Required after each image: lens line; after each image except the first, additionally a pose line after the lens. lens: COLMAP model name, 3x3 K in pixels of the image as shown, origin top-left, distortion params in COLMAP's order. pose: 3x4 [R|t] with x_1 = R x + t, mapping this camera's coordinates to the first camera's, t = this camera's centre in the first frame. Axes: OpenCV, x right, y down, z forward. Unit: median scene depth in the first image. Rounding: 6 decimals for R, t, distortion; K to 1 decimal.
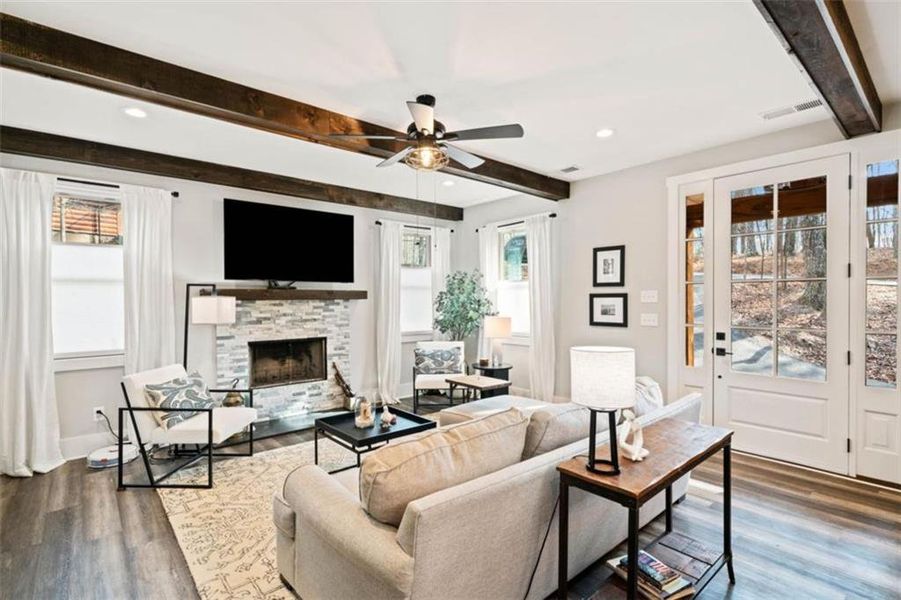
lens RADIAL K [[425.0, 0, 447.8], [0, 425.0, 303.8], [0, 0, 1]] dist [-0.000432, 0.000154]
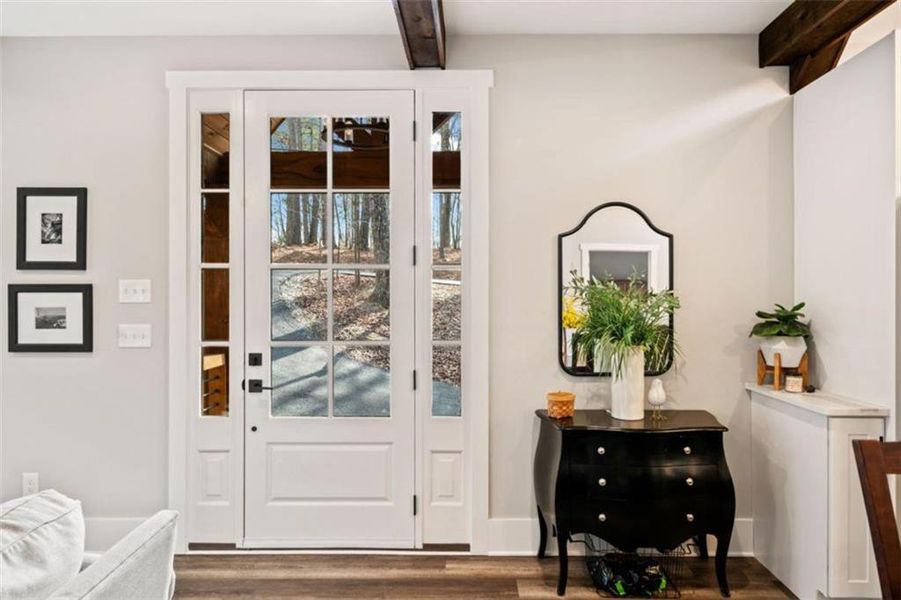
lens RADIAL K [[469.8, 0, 459.8], [0, 469.8, 296.8], [0, 0, 1]] dist [0.001360, 0.000509]
pose [[0.647685, 0.001330, 0.761907, 0.277560], [0.005020, 0.999969, -0.006013, -0.004514], [-0.761892, 0.007719, 0.647658, 0.304412]]
